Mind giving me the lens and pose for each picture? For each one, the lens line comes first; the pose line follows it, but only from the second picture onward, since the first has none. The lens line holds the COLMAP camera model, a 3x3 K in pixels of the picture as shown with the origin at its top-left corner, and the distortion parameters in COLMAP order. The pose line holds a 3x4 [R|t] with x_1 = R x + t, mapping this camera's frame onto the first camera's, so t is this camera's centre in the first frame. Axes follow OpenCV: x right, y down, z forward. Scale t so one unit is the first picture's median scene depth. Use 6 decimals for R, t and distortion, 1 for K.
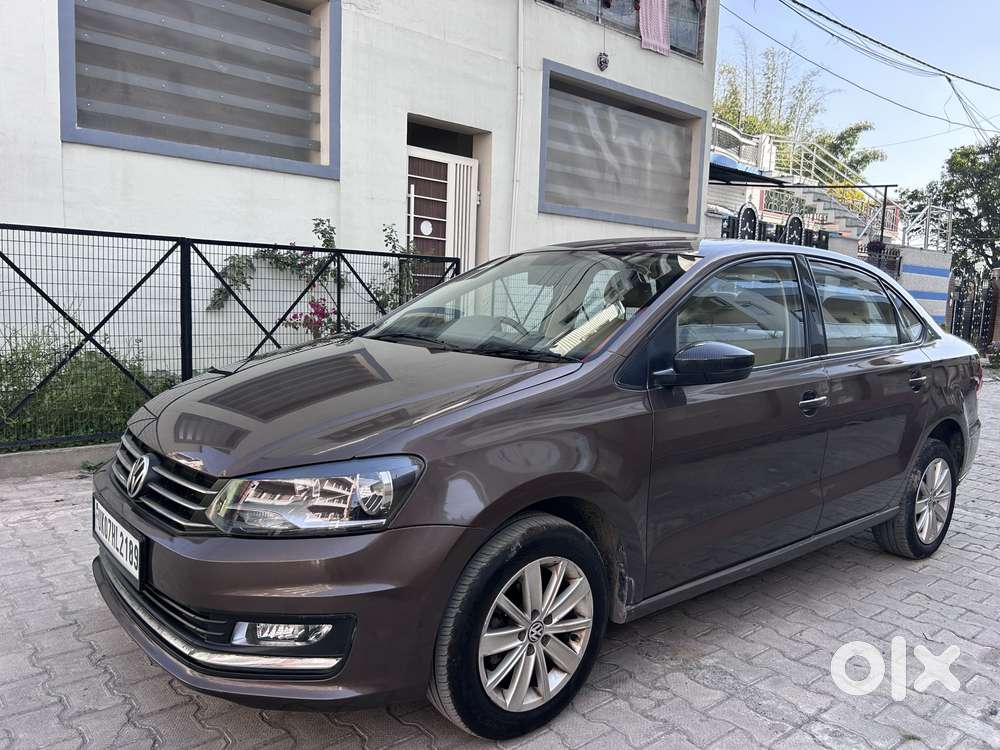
lens RADIAL K [[754.4, 0, 495.2], [0, 754.4, 375.2], [0, 0, 1]] dist [0.044361, -0.049072]
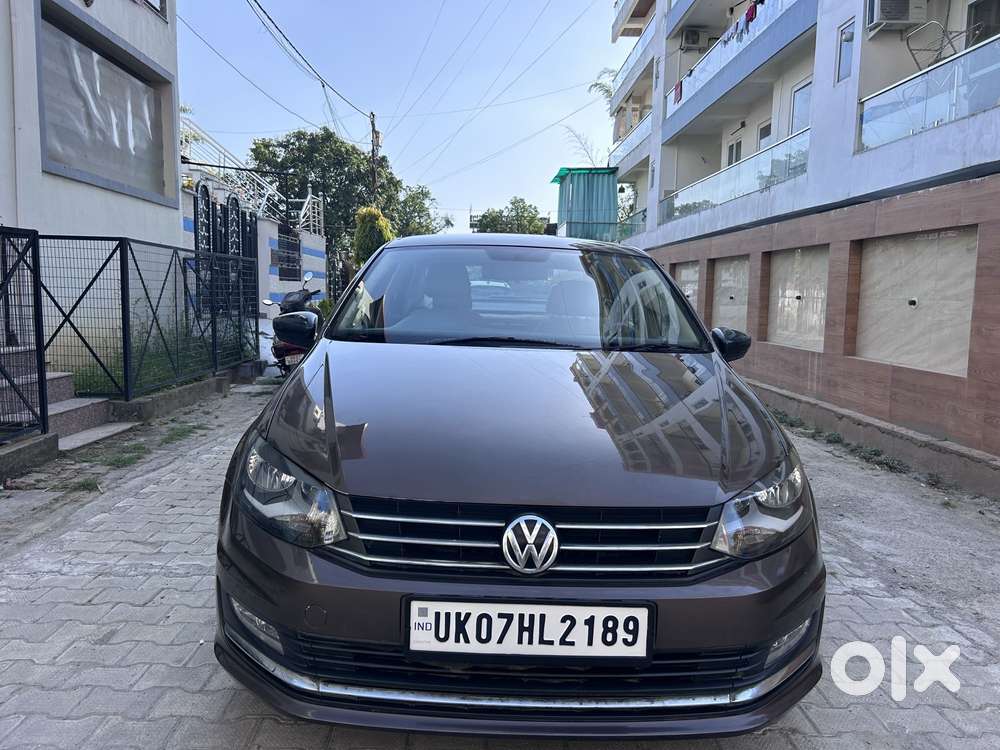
lens RADIAL K [[754.3, 0, 497.6], [0, 754.3, 372.9], [0, 0, 1]] dist [0.044125, -0.047422]
pose [[0.636643, -0.100494, 0.764583, -0.607512], [0.077380, 0.994793, 0.066321, -0.051628], [-0.767267, 0.016941, 0.641104, 0.295143]]
